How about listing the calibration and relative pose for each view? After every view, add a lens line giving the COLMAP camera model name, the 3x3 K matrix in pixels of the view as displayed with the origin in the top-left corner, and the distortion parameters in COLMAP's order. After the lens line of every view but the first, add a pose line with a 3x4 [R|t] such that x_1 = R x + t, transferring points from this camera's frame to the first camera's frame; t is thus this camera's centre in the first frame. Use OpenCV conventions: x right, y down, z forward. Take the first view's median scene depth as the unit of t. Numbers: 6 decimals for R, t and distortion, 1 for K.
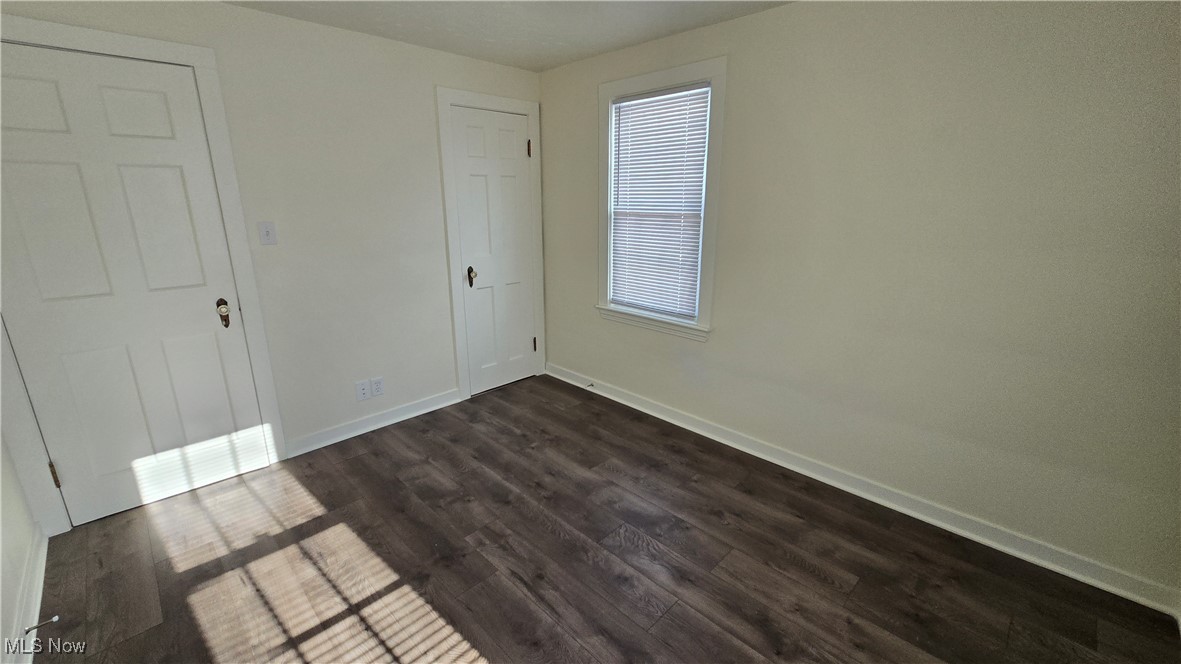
lens RADIAL K [[484.1, 0, 586.0], [0, 484.1, 330.9], [0, 0, 1]] dist [-0.000246, 0.000048]
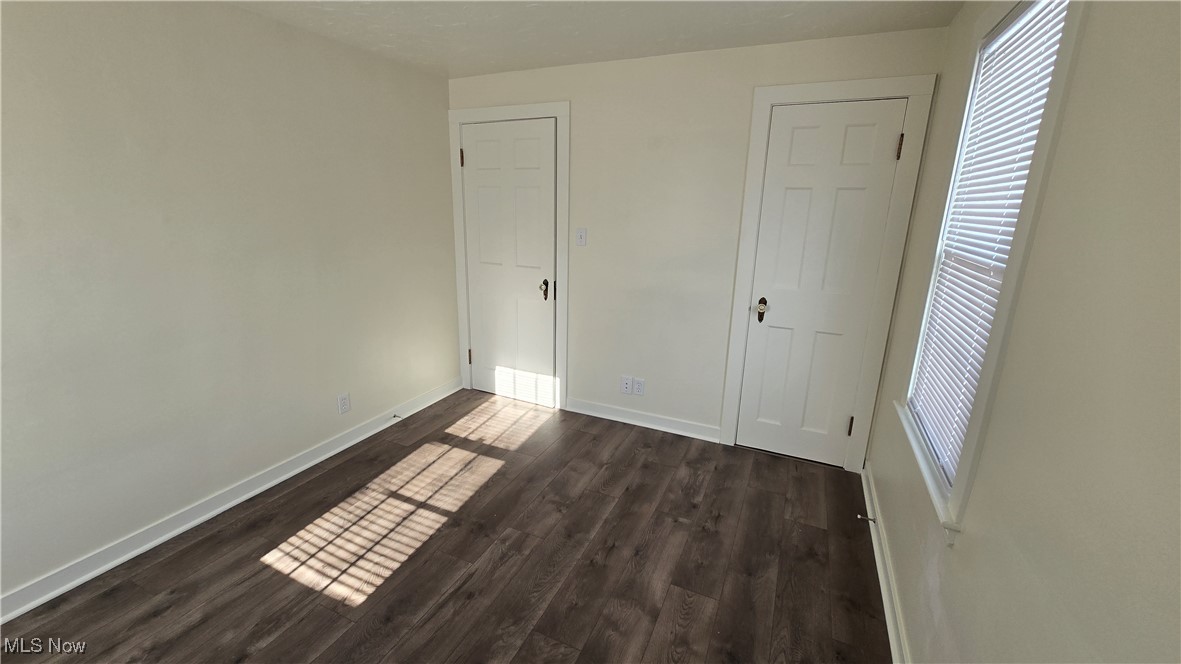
lens RADIAL K [[484.1, 0, 588.8], [0, 484.1, 332.7], [0, 0, 1]] dist [-0.000246, 0.000048]
pose [[0.343868, 0.251155, -0.904807, 0.574465], [-0.276551, 0.947918, 0.158020, -0.168666], [0.897371, 0.195887, 0.395416, 0.563618]]
